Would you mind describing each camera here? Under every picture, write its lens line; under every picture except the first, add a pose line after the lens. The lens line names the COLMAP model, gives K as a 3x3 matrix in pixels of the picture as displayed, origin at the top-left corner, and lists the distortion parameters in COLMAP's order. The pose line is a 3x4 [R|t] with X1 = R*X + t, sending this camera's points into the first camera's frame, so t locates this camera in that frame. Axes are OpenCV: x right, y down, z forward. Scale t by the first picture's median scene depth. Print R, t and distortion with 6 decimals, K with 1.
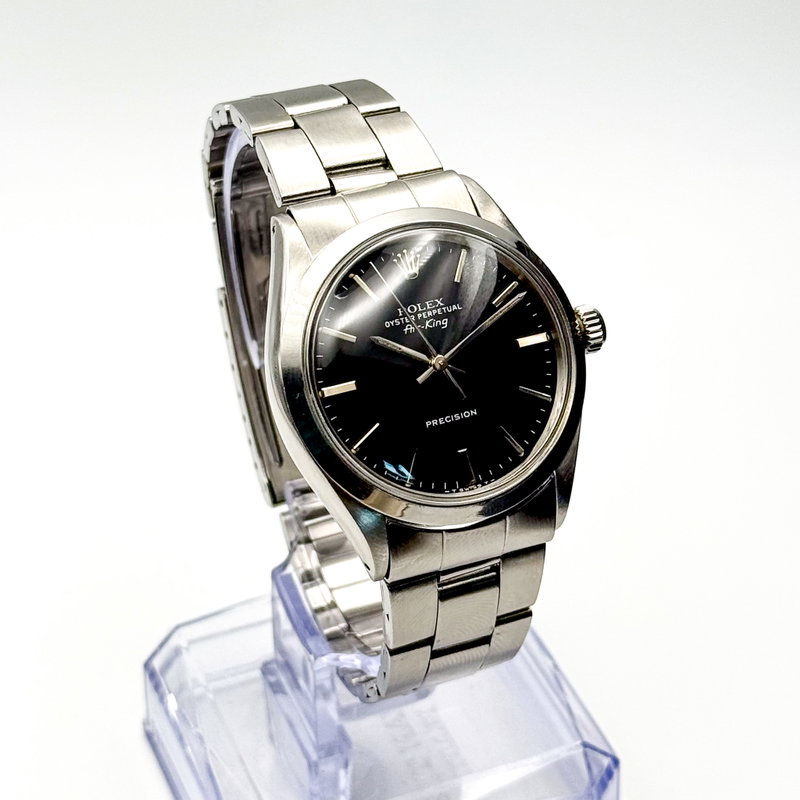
lens RADIAL K [[2614.1, 0, 400.0], [0, 2614.1, 400.0], [0, 0, 1]] dist [0.021014, -0.420360]
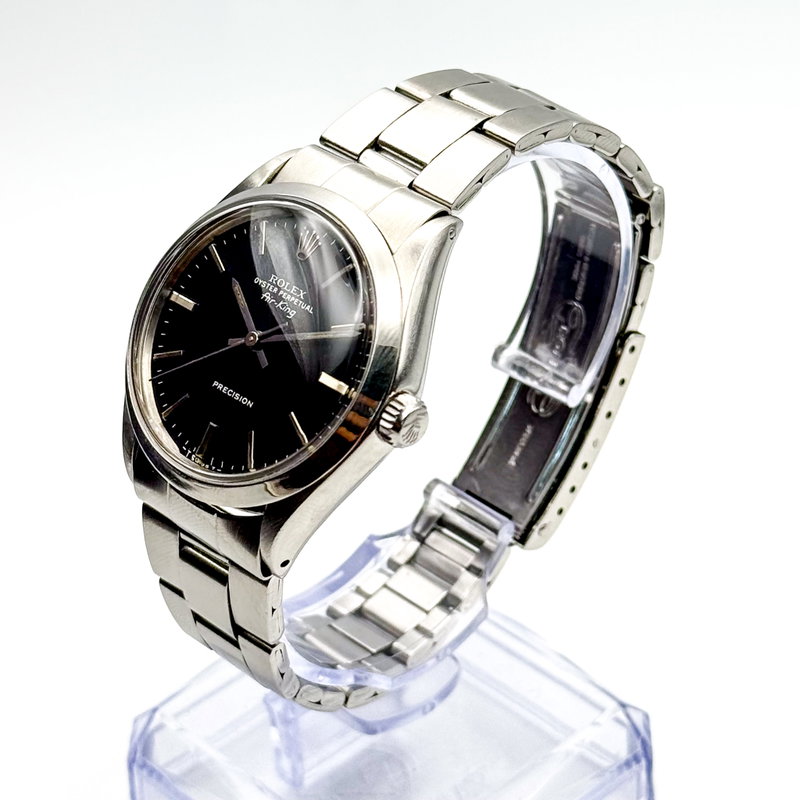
lens RADIAL K [[2614.1, 0, 400.0], [0, 2614.1, 400.0], [0, 0, 1]] dist [0.021014, -0.420360]
pose [[0.371017, 0.516641, -0.771640, 0.767355], [-0.528353, 0.800784, 0.282113, -0.288162], [0.763668, 0.303030, 0.570073, 0.490675]]
